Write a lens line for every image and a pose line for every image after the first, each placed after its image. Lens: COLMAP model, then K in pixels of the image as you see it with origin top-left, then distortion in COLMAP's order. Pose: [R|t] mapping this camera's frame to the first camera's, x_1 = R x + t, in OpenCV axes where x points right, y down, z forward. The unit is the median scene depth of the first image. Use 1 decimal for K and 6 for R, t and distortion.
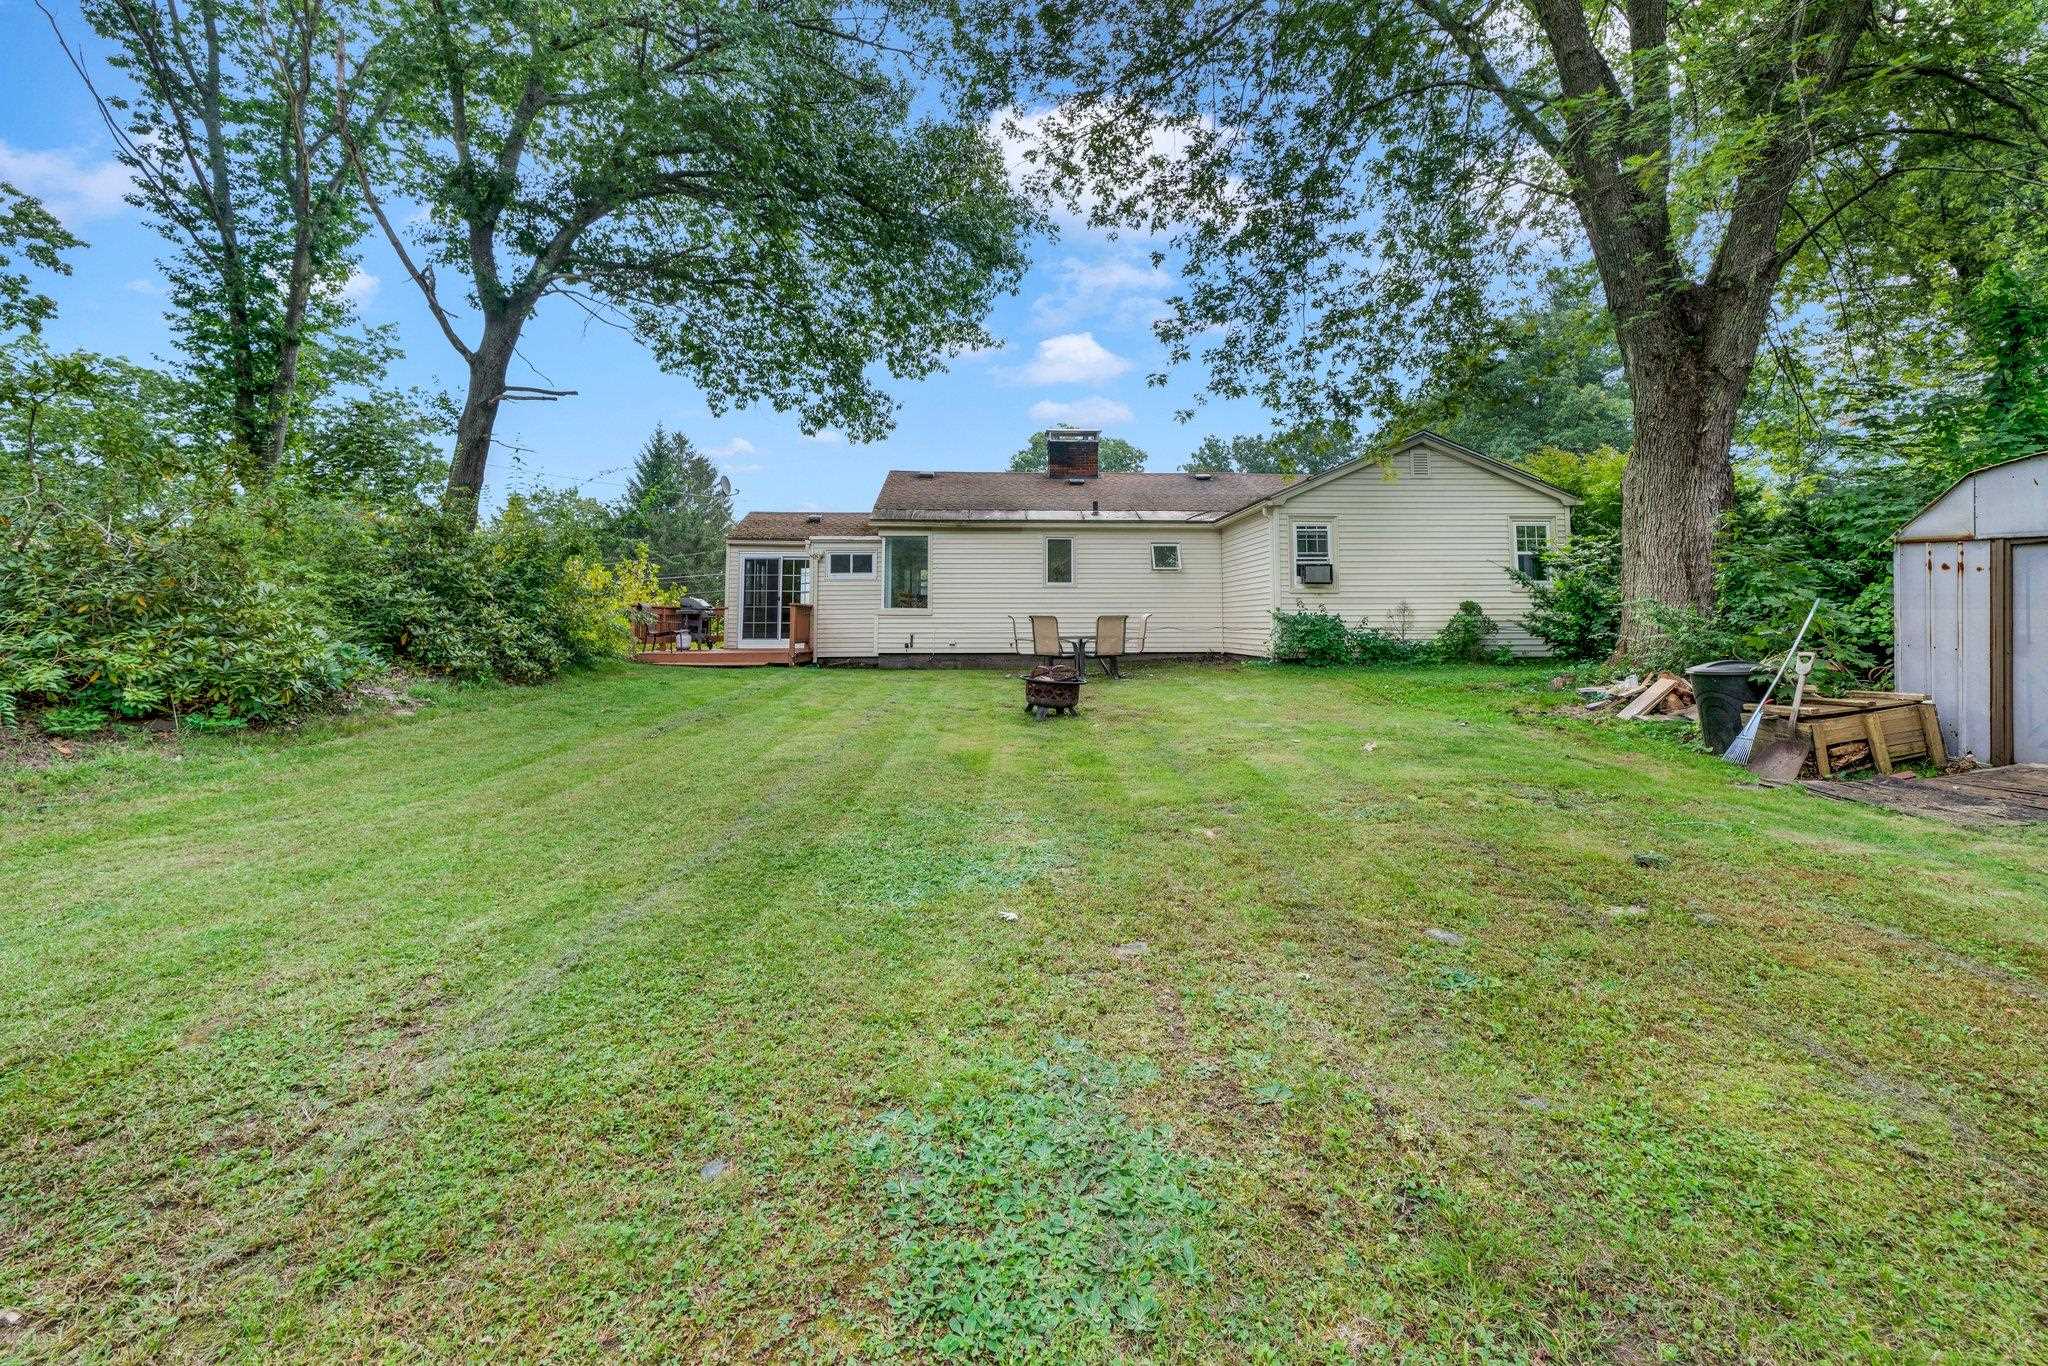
lens RADIAL K [[838.0, 0, 1023.1], [0, 838.0, 539.4], [0, 0, 1]] dist [-0.033085, 0.009060]
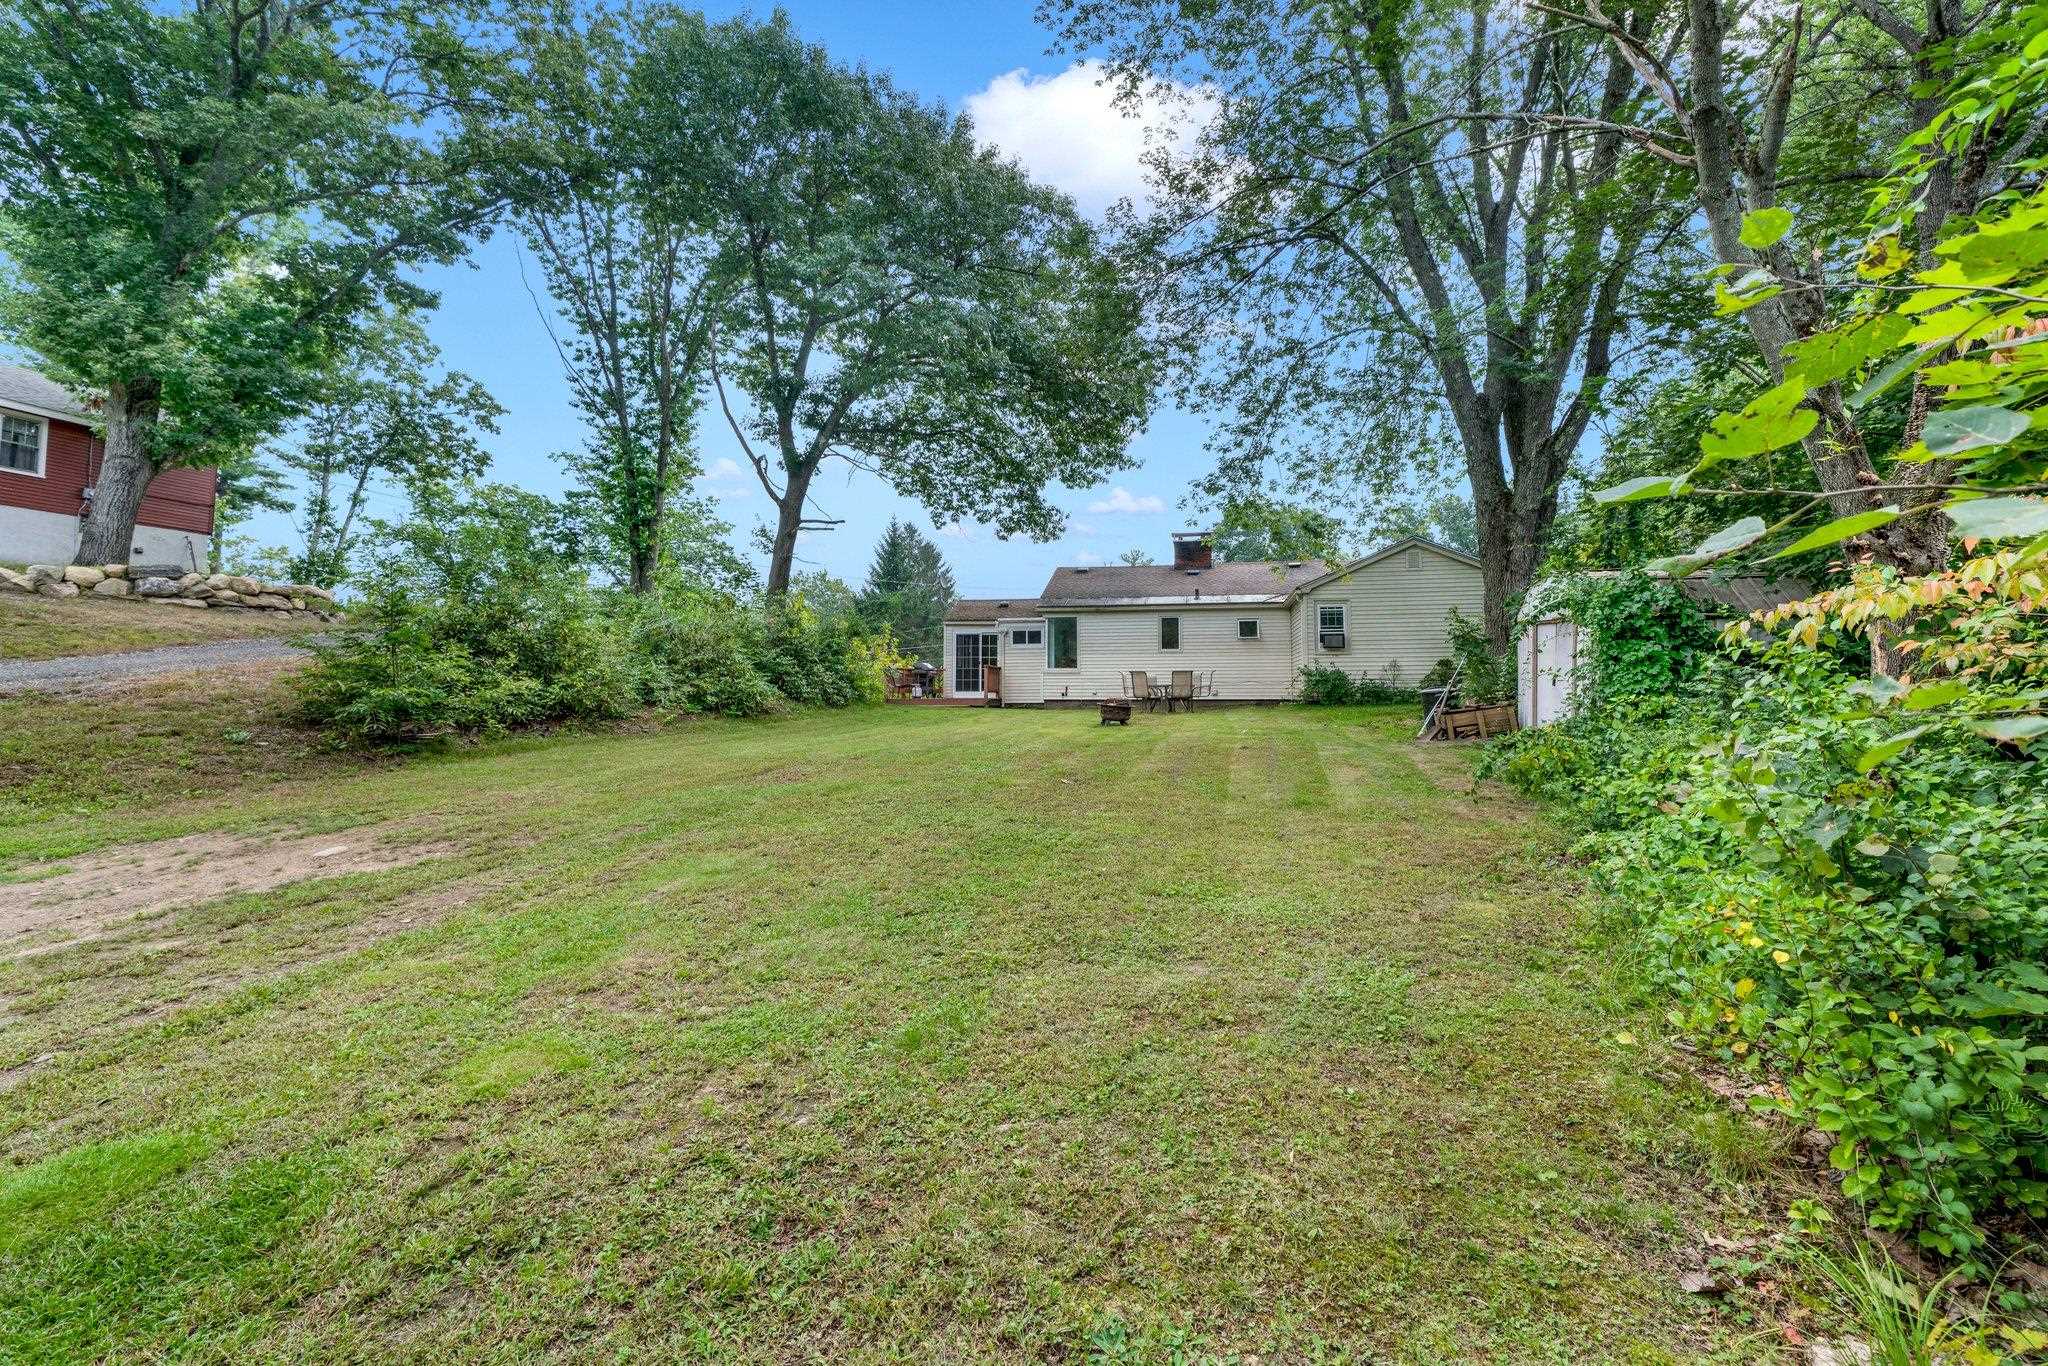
lens RADIAL K [[838.0, 0, 1023.1], [0, 838.0, 539.4], [0, 0, 1]] dist [-0.033085, 0.009060]
pose [[0.966654, -0.043032, -0.252444, 0.134205], [0.022811, 0.996331, -0.082489, -0.017029], [0.255067, 0.073980, 0.964089, -0.334790]]
